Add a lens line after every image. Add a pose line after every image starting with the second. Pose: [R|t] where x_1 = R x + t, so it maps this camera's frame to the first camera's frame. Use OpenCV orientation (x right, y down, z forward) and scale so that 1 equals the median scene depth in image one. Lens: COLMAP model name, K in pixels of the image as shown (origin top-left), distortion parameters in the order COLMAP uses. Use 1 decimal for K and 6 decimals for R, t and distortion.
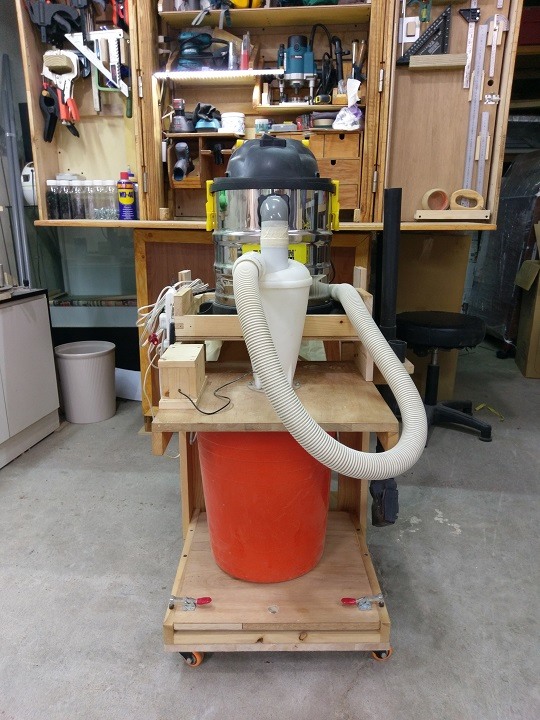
lens RADIAL K [[539.7, 0, 267.4], [0, 539.7, 364.2], [0, 0, 1]] dist [0.028197, -0.011878]
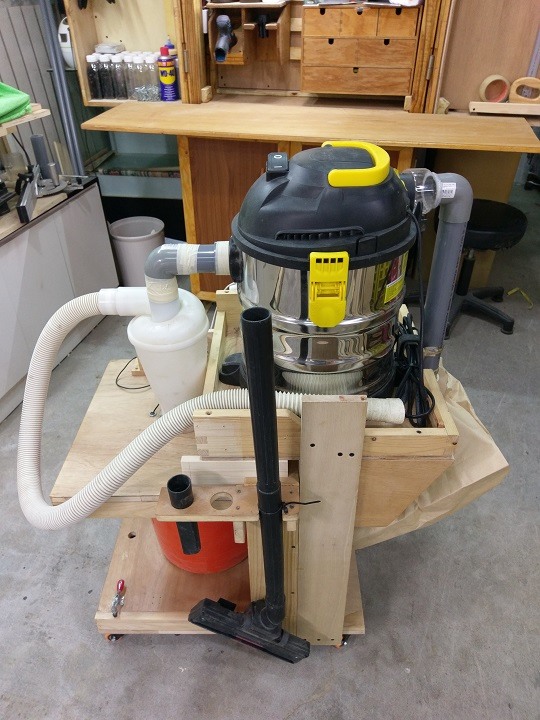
lens RADIAL K [[539.7, 0, 267.1], [0, 539.7, 363.8], [0, 0, 1]] dist [0.028197, -0.011878]
pose [[0.995211, 0.049548, -0.084258, 0.023680], [-0.016090, 0.933289, 0.358766, -0.181736], [0.096413, -0.355693, 0.929617, -0.066936]]
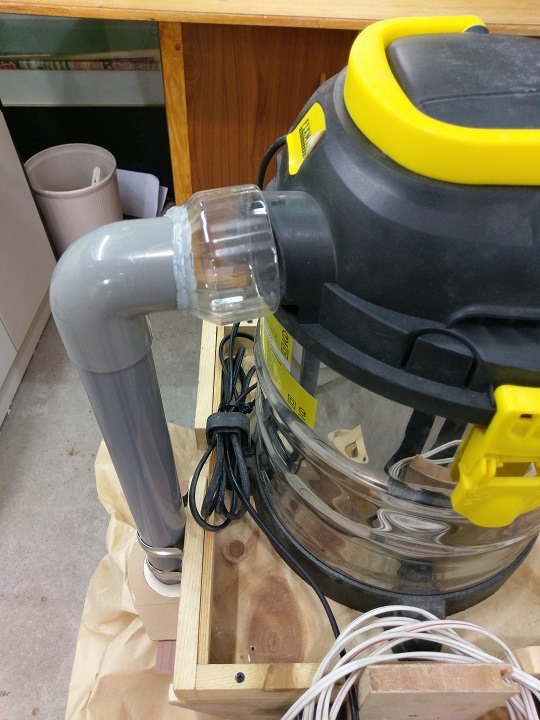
lens RADIAL K [[539.7, 0, 264.9], [0, 539.7, 361.6], [0, 0, 1]] dist [0.028197, -0.011878]
pose [[0.994299, -0.059595, 0.088418, -0.195758], [-0.001754, 0.819973, 0.572399, -0.233904], [-0.106612, -0.569291, 0.815194, 0.345328]]
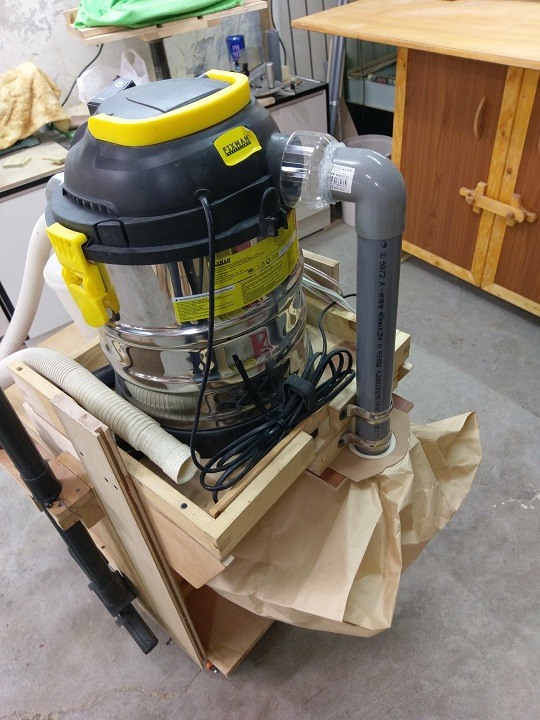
lens RADIAL K [[539.7, 0, 273.9], [0, 539.7, 361.4], [0, 0, 1]] dist [0.028197, -0.011878]
pose [[0.701612, 0.427851, -0.569811, 0.274426], [-0.091496, 0.847142, 0.523430, -0.214542], [0.706661, -0.315109, 0.633511, 0.178042]]
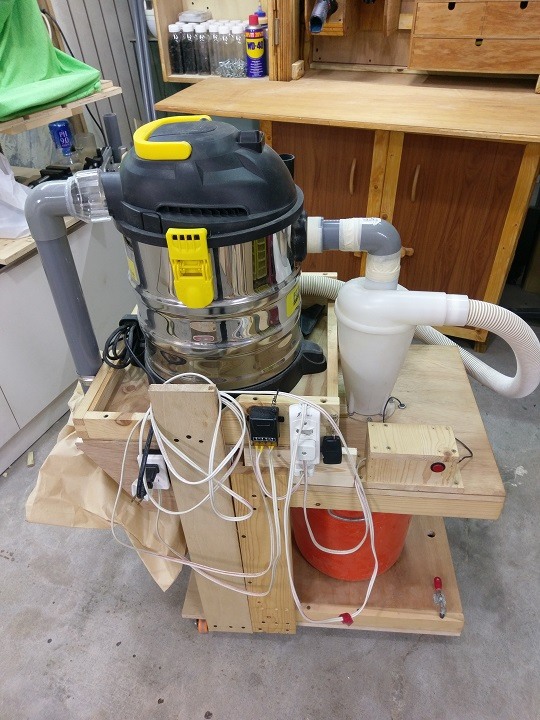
lens RADIAL K [[539.7, 0, 273.9], [0, 539.7, 362.6], [0, 0, 1]] dist [0.028197, -0.011878]
pose [[0.968189, 0.133311, -0.211752, 0.015054], [-0.037756, 0.914403, 0.403040, -0.204445], [0.247357, -0.382223, 0.890348, 0.057940]]
